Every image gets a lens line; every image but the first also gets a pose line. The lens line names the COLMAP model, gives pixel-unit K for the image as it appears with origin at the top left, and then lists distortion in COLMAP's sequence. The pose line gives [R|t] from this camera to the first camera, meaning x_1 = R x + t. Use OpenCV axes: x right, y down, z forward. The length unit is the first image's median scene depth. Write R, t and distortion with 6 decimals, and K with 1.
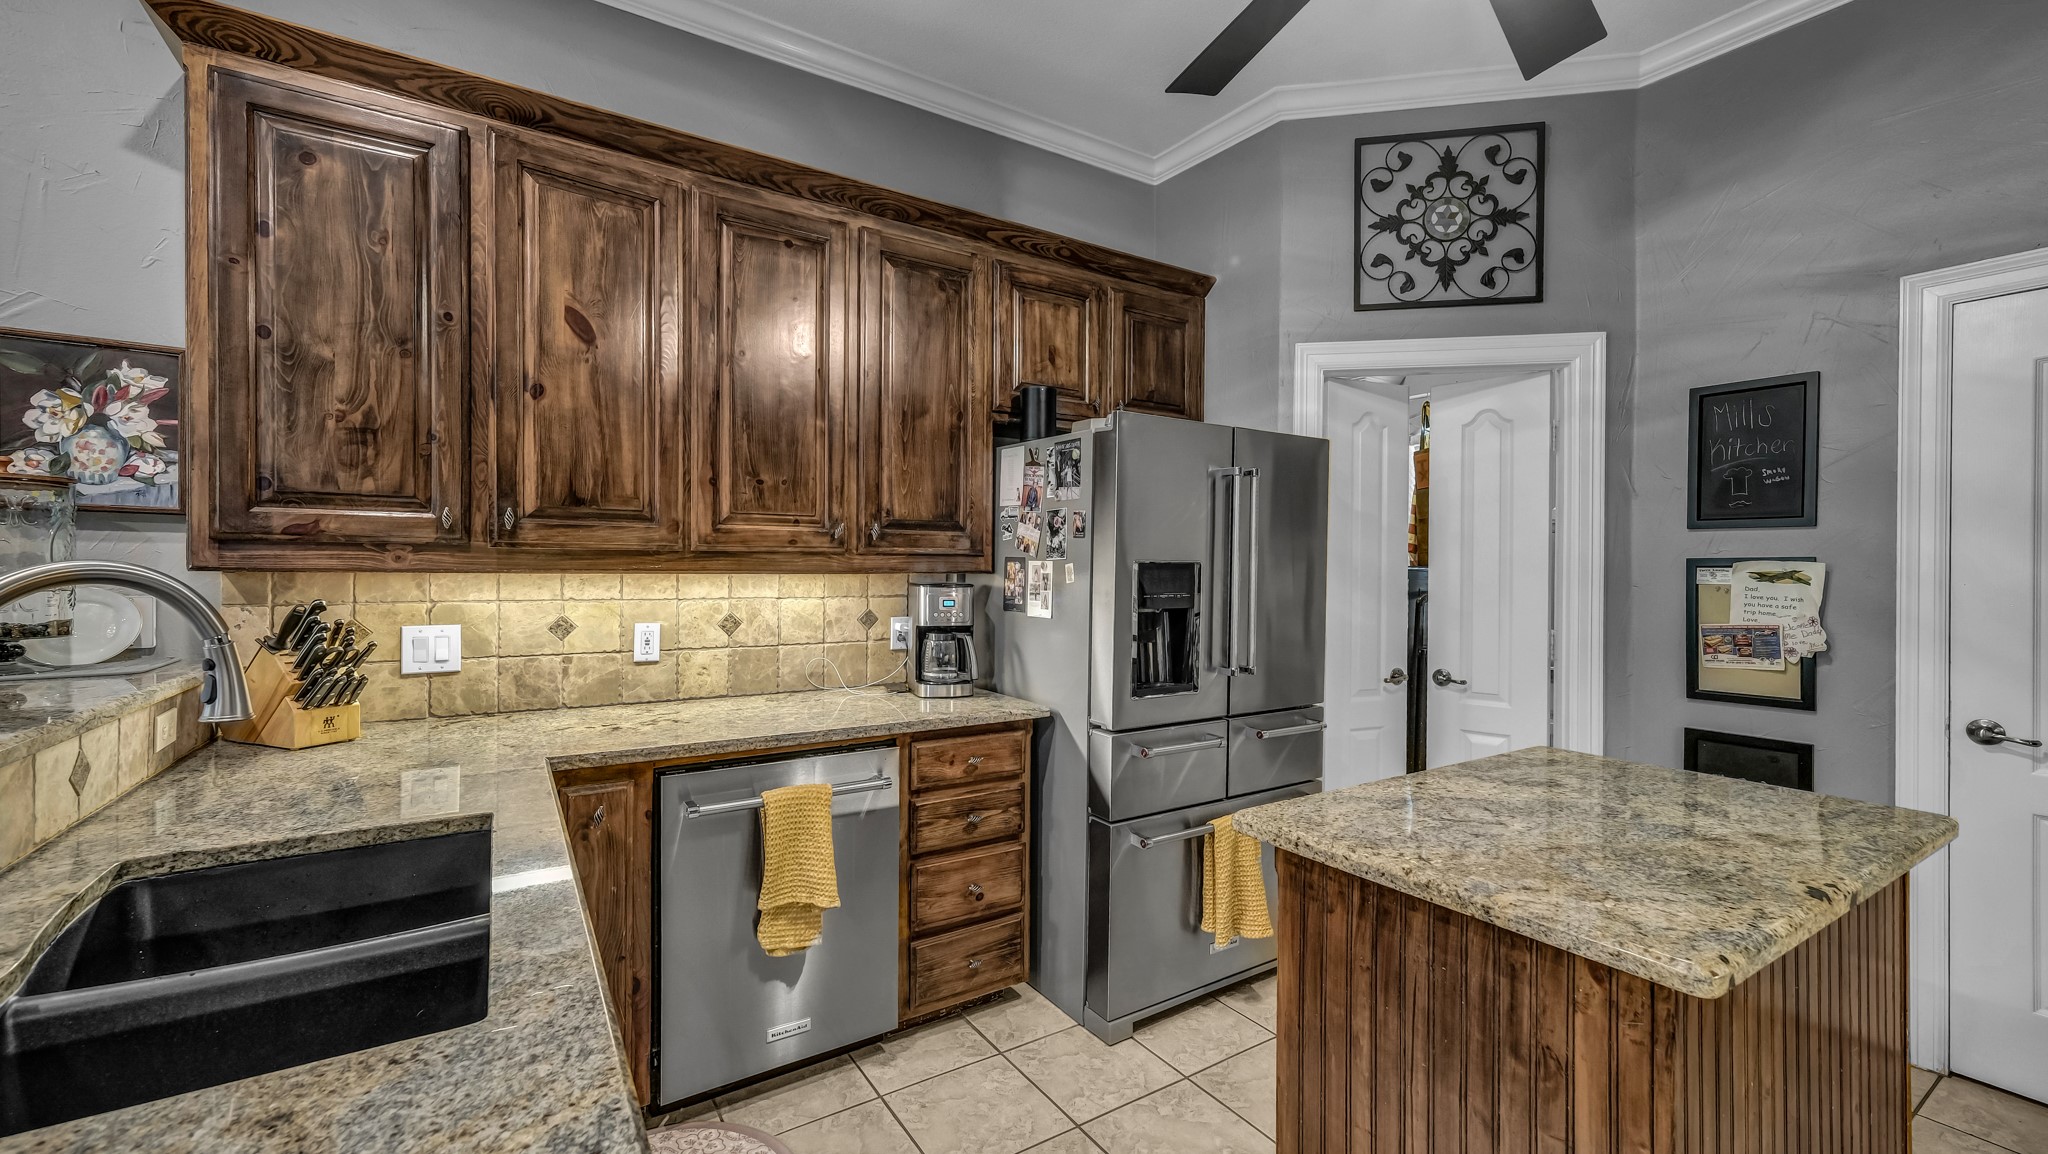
lens RADIAL K [[826.1, 0, 1016.0], [0, 826.1, 571.6], [0, 0, 1]] dist [0.002937, 0.000756]
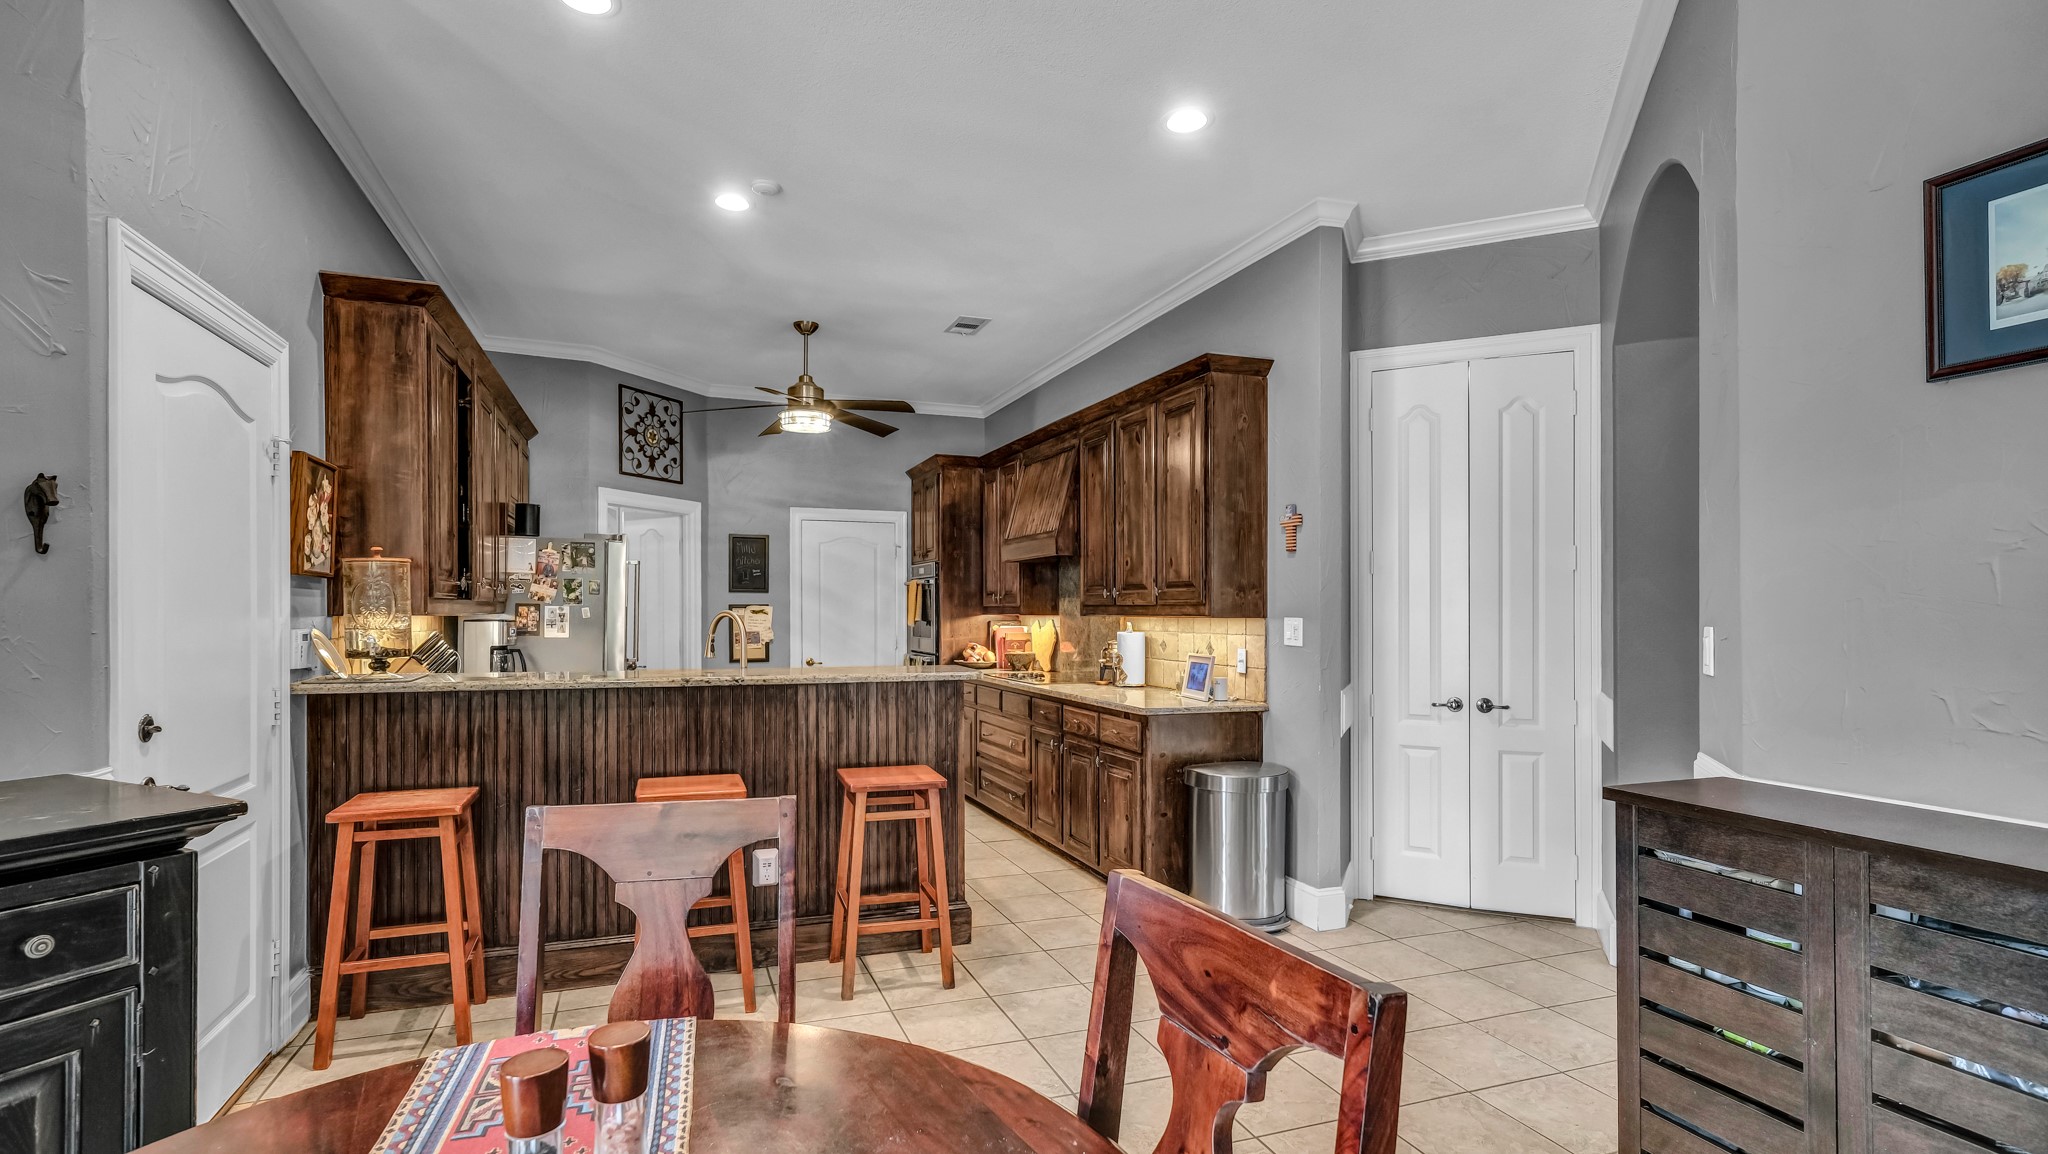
lens RADIAL K [[973.7, 0, 994.2], [0, 973.7, 607.8], [0, 0, 1]] dist [0.002644, 0.000125]
pose [[0.233450, -0.003012, 0.972364, -1.791204], [0.002410, 0.999994, 0.002519, -0.012207], [-0.972366, 0.001755, 0.233456, -0.411042]]
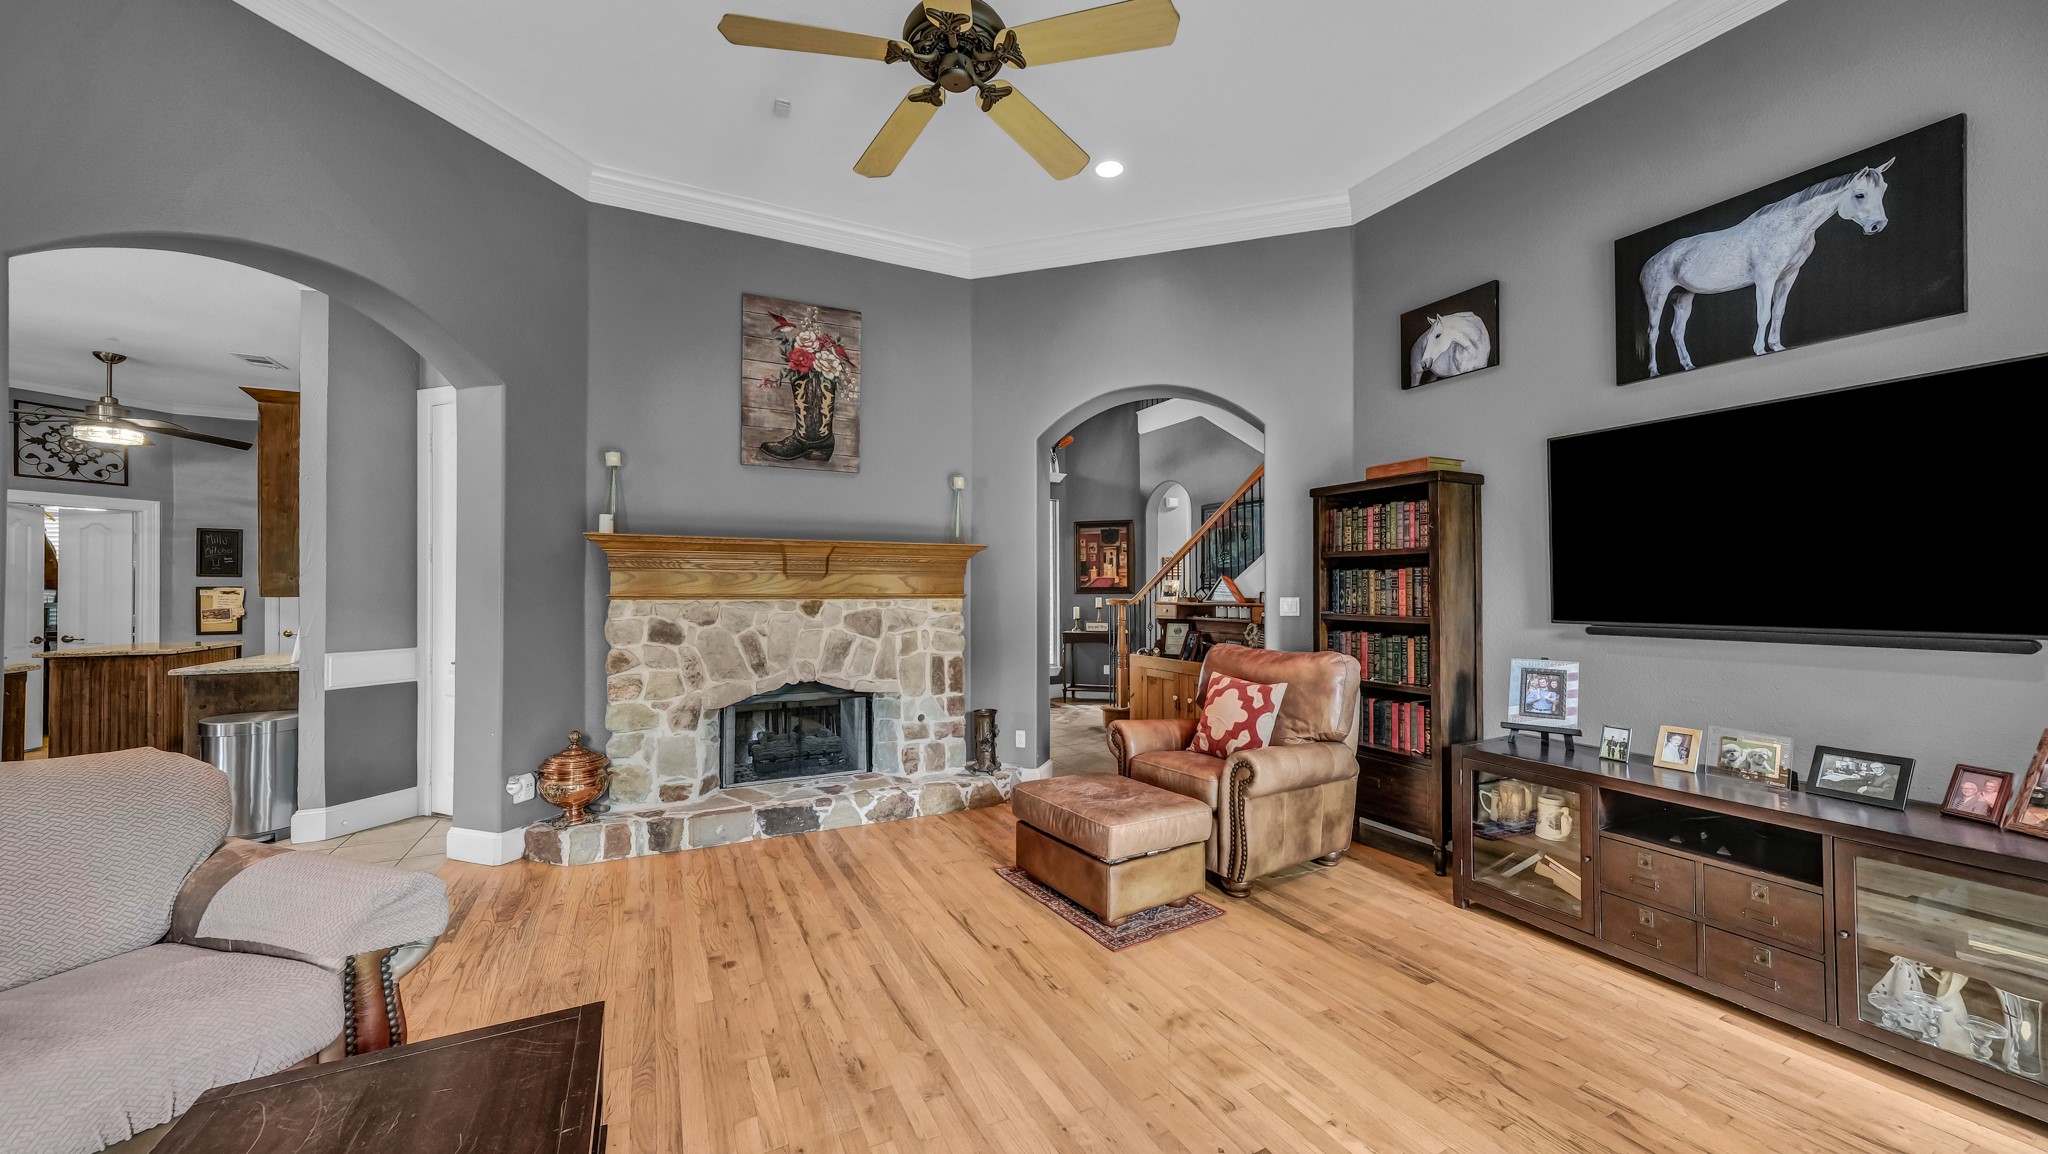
lens RADIAL K [[730.9, 0, 1021.4], [0, 730.9, 585.8], [0, 0, 1]] dist [0.003435, 0.002308]
pose [[0.100643, -0.000983, 0.994922, -1.500948], [0.001940, 0.999998, 0.000791, -0.015377], [-0.994921, 0.001851, 0.100644, -2.187074]]
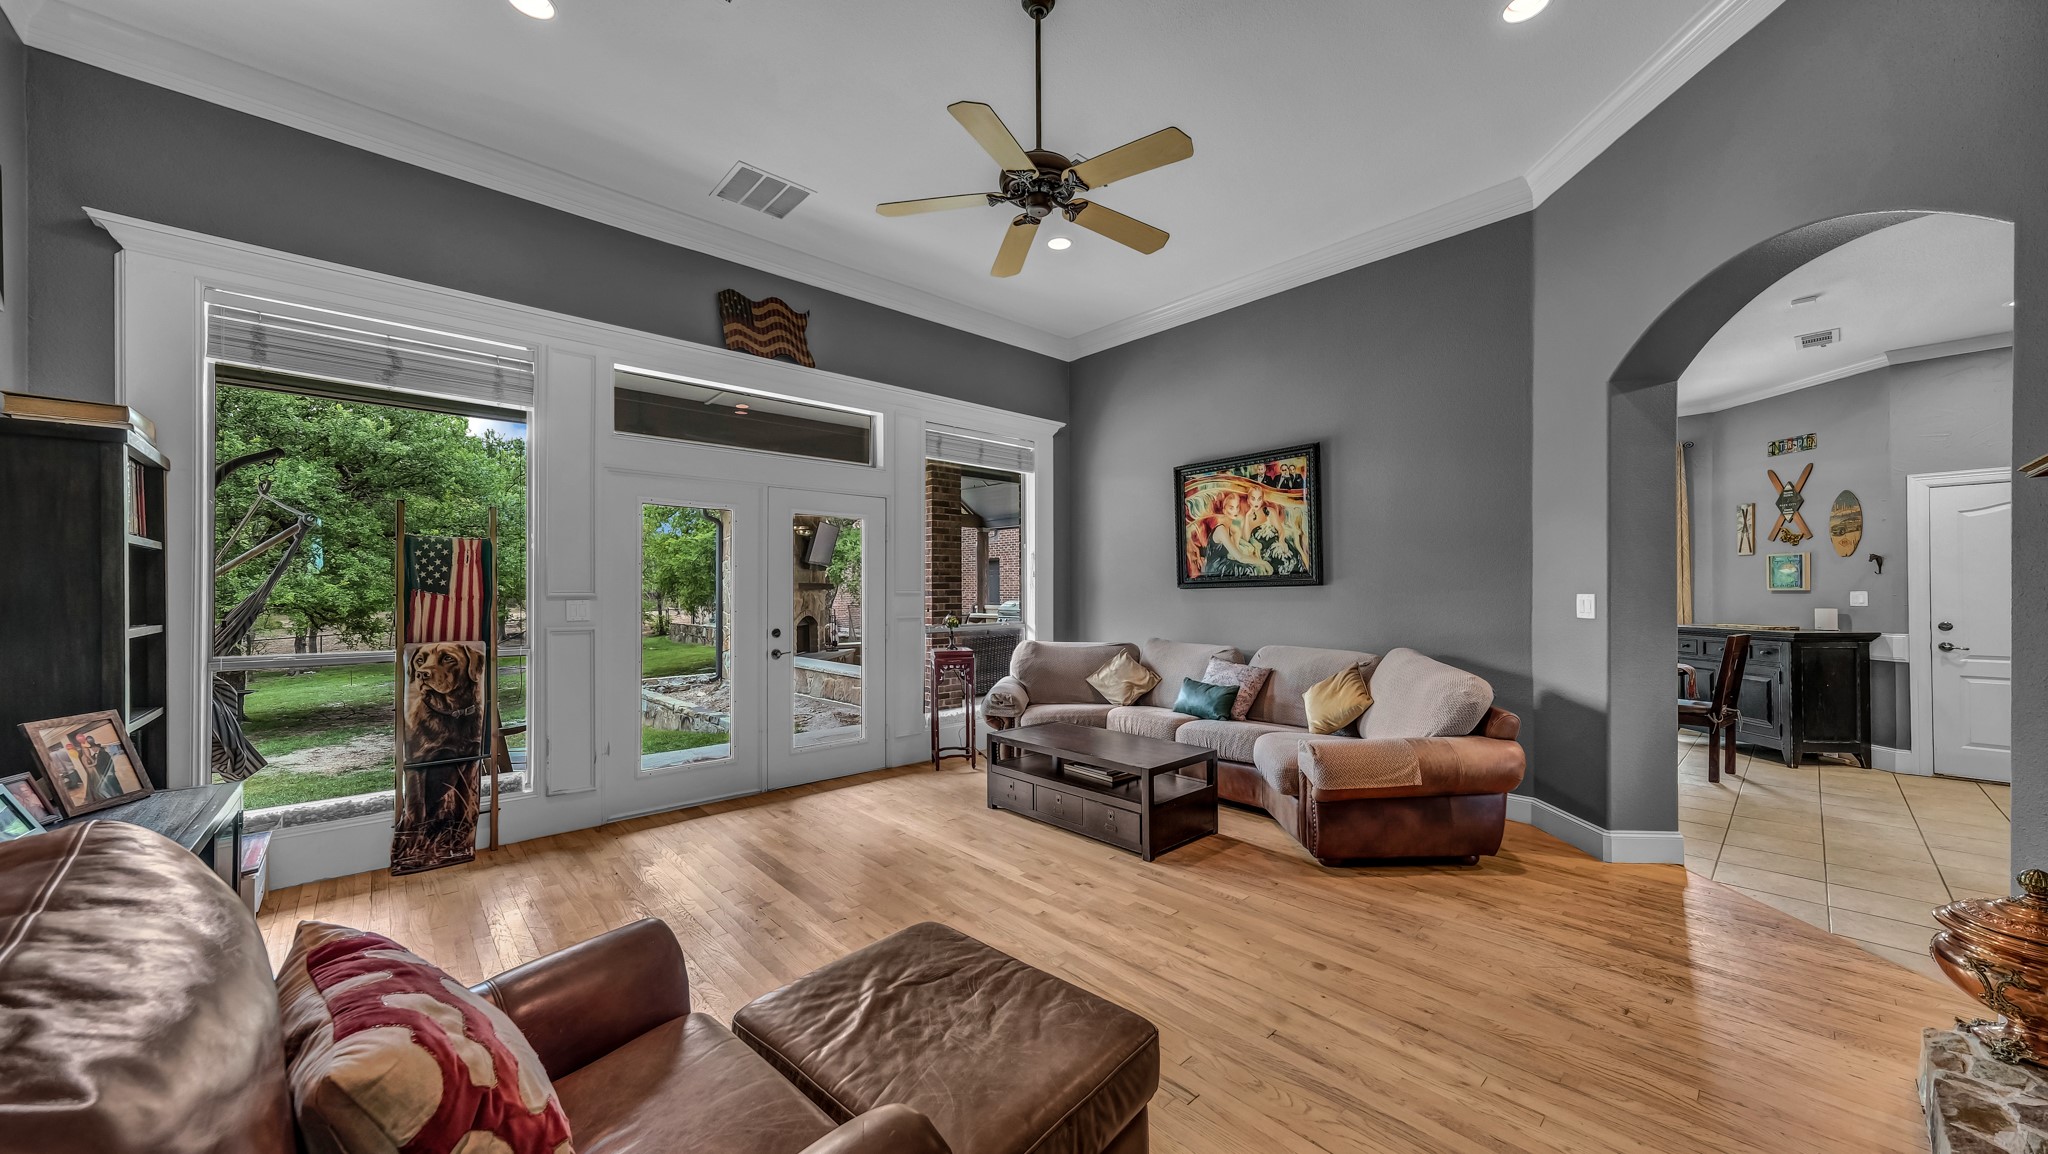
lens RADIAL K [[730.9, 0, 1021.4], [0, 730.9, 585.8], [0, 0, 1]] dist [0.003435, 0.002308]
pose [[0.168581, -0.017915, -0.985525, 0.385791], [0.001557, 0.999838, -0.017909, 0.011303], [0.985687, 0.001485, 0.168582, -2.246372]]
